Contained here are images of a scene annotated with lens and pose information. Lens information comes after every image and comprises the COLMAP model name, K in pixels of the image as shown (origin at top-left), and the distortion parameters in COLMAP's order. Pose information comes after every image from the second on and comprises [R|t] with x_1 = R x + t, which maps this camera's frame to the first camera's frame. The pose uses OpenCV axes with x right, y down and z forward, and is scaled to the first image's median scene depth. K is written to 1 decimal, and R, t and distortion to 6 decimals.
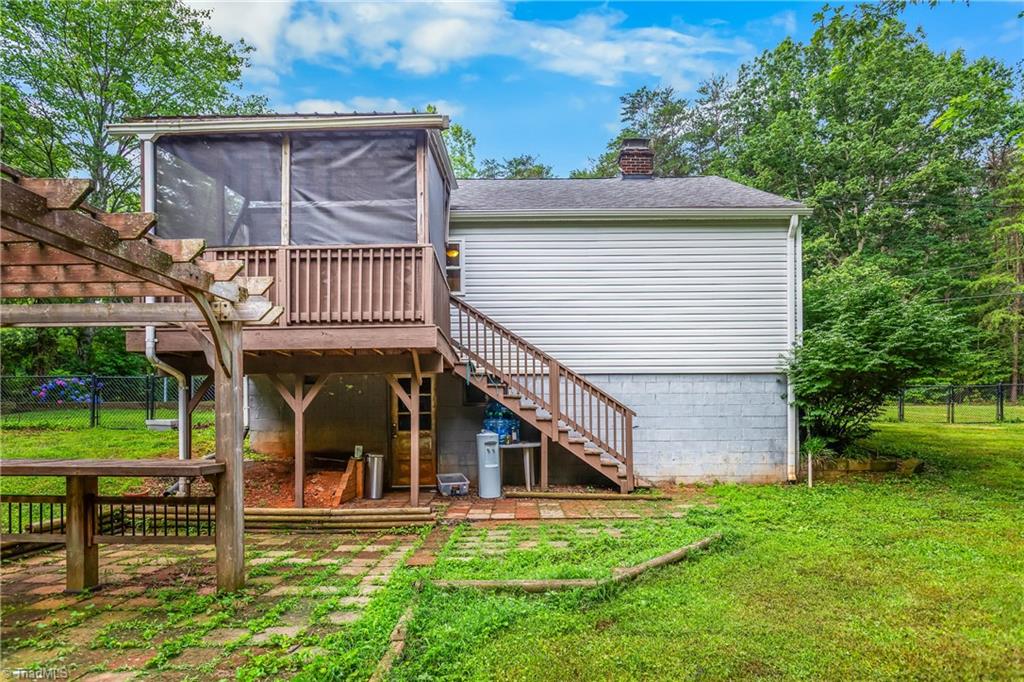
lens RADIAL K [[556.7, 0, 498.2], [0, 556.7, 421.1], [0, 0, 1]] dist [0.000521, -0.000096]
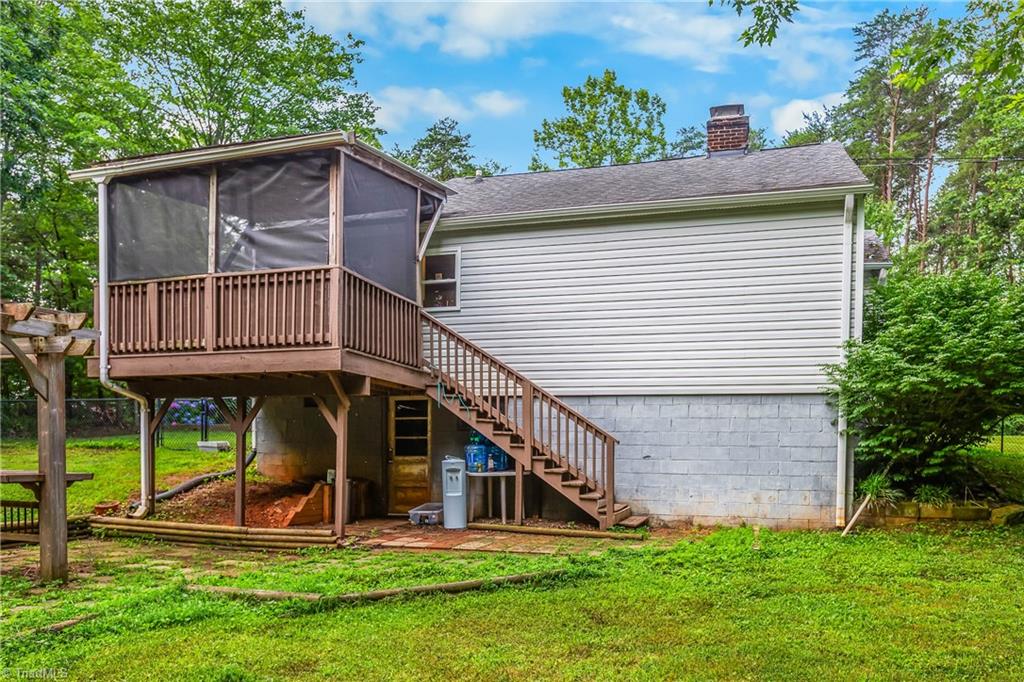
lens RADIAL K [[656.6, 0, 512.0], [0, 656.6, 469.4], [0, 0, 1]] dist [-0.000142, 0.000319]
pose [[0.968200, 0.024612, -0.248964, 0.474889], [-0.017300, 0.999354, 0.031516, 0.002464], [0.249578, -0.026207, 0.968000, -0.059080]]
